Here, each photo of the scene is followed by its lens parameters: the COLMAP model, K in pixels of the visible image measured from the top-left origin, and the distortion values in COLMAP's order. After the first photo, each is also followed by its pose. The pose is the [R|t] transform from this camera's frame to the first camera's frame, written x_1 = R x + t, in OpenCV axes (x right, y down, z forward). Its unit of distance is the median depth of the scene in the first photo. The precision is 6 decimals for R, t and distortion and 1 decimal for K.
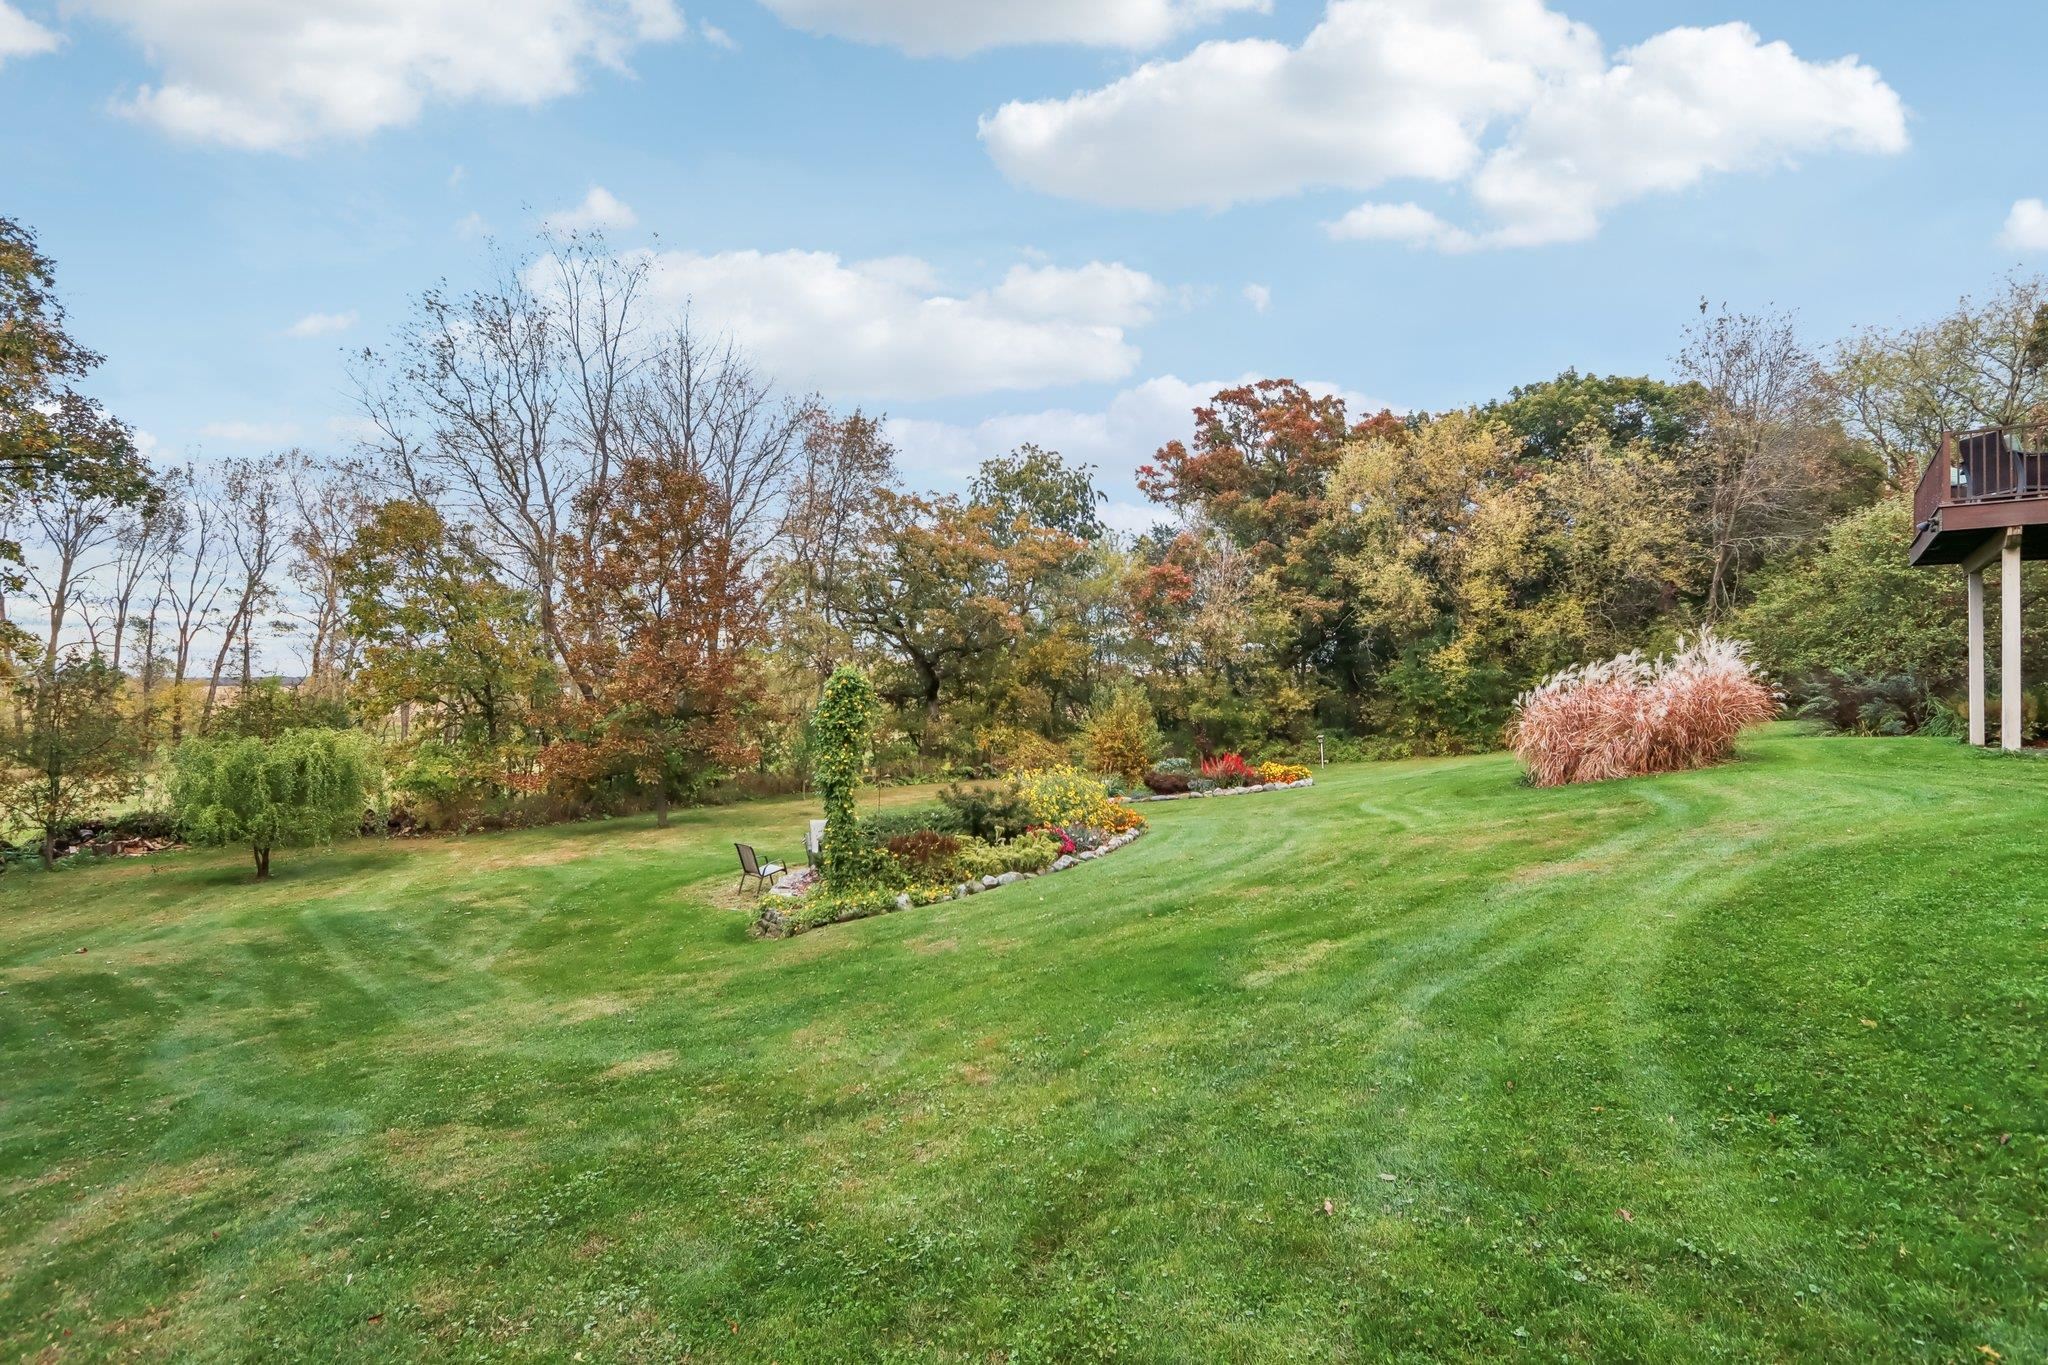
lens RADIAL K [[971.3, 0, 1024.0], [0, 971.3, 682.5], [0, 0, 1]] dist [0.000403, -0.000439]
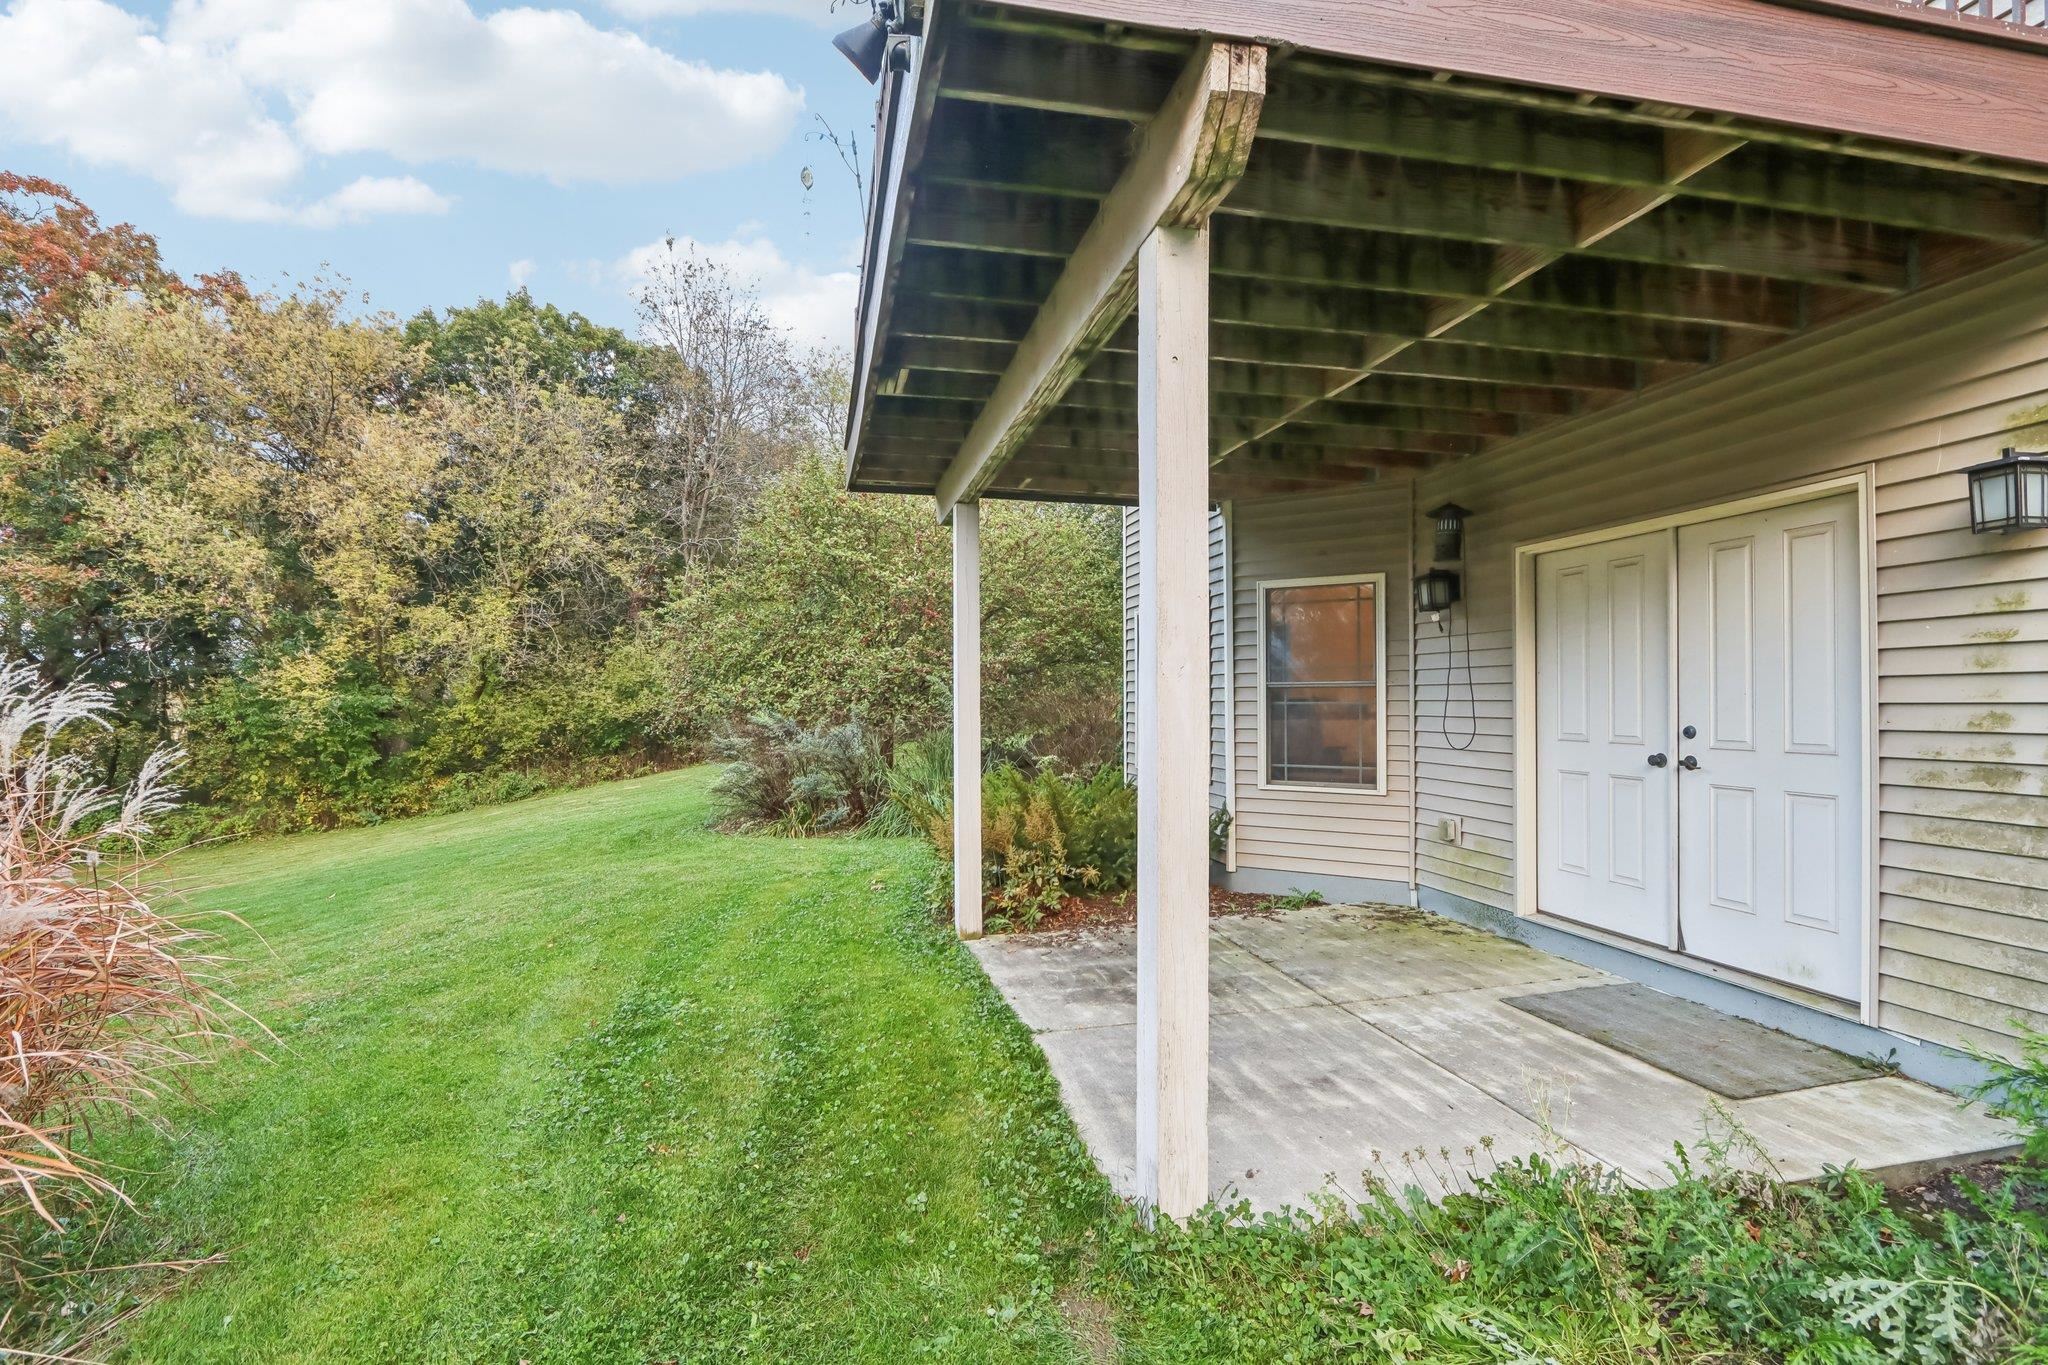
lens RADIAL K [[971.3, 0, 1024.0], [0, 971.3, 682.5], [0, 0, 1]] dist [0.000403, -0.000439]
pose [[0.623909, 0.013237, 0.781385, 0.303137], [-0.000226, 0.999860, -0.016757, -0.014359], [-0.781497, 0.010278, 0.623824, 0.325363]]
